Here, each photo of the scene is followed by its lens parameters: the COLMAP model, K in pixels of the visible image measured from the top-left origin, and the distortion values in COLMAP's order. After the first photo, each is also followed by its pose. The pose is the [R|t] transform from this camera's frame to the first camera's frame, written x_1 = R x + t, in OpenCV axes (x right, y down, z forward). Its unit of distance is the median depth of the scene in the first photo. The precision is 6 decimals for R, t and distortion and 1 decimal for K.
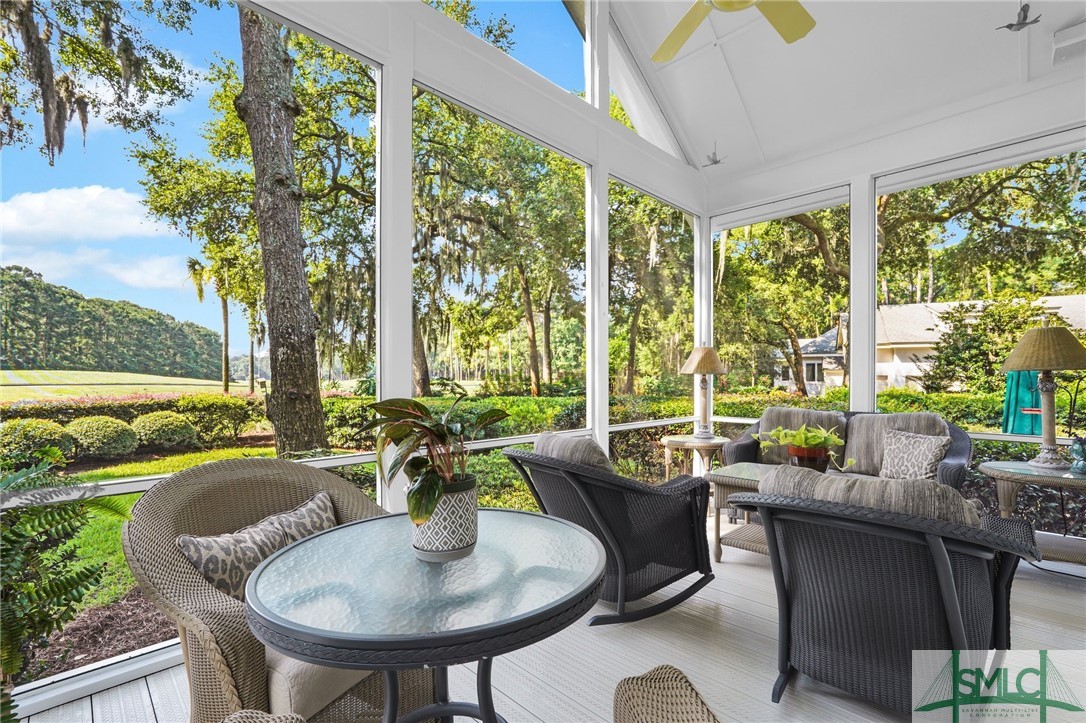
lens RADIAL K [[490.0, 0, 541.7], [0, 490.0, 381.3], [0, 0, 1]] dist [-0.001821, -0.000372]
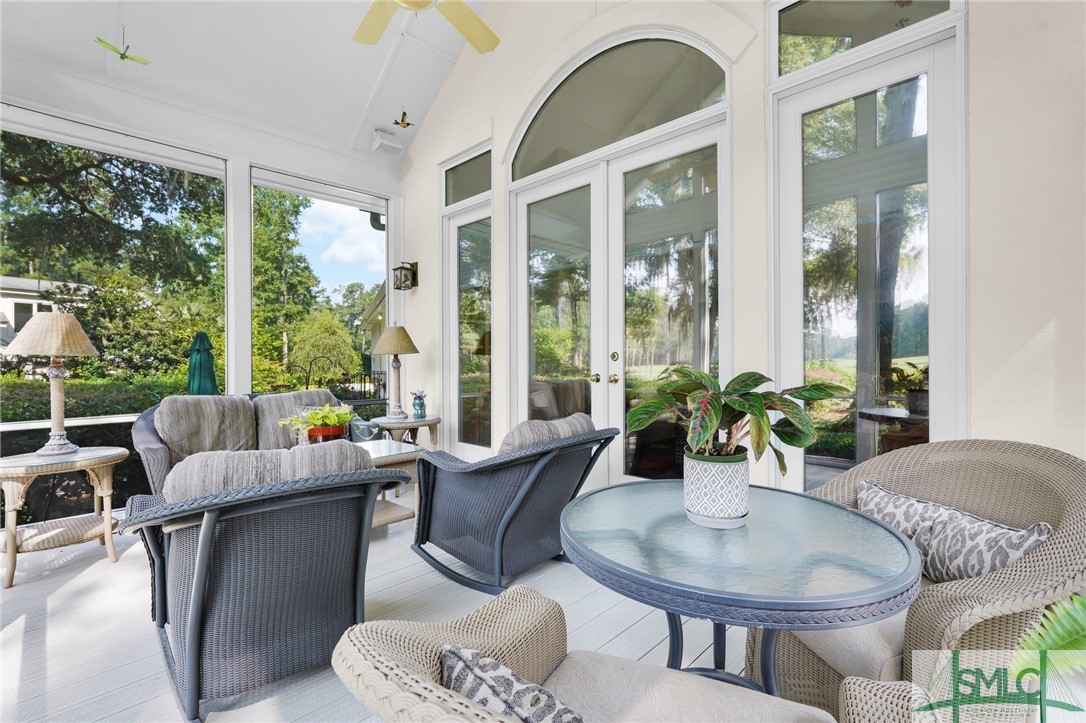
lens RADIAL K [[496.2, 0, 548.8], [0, 496.2, 345.7], [0, 0, 1]] dist [-0.002274, -0.000280]
pose [[-0.006248, 0.030253, 0.999523, -0.093683], [0.013455, 0.999454, -0.030167, 0.000810], [-0.999890, 0.013260, -0.006652, 0.102900]]
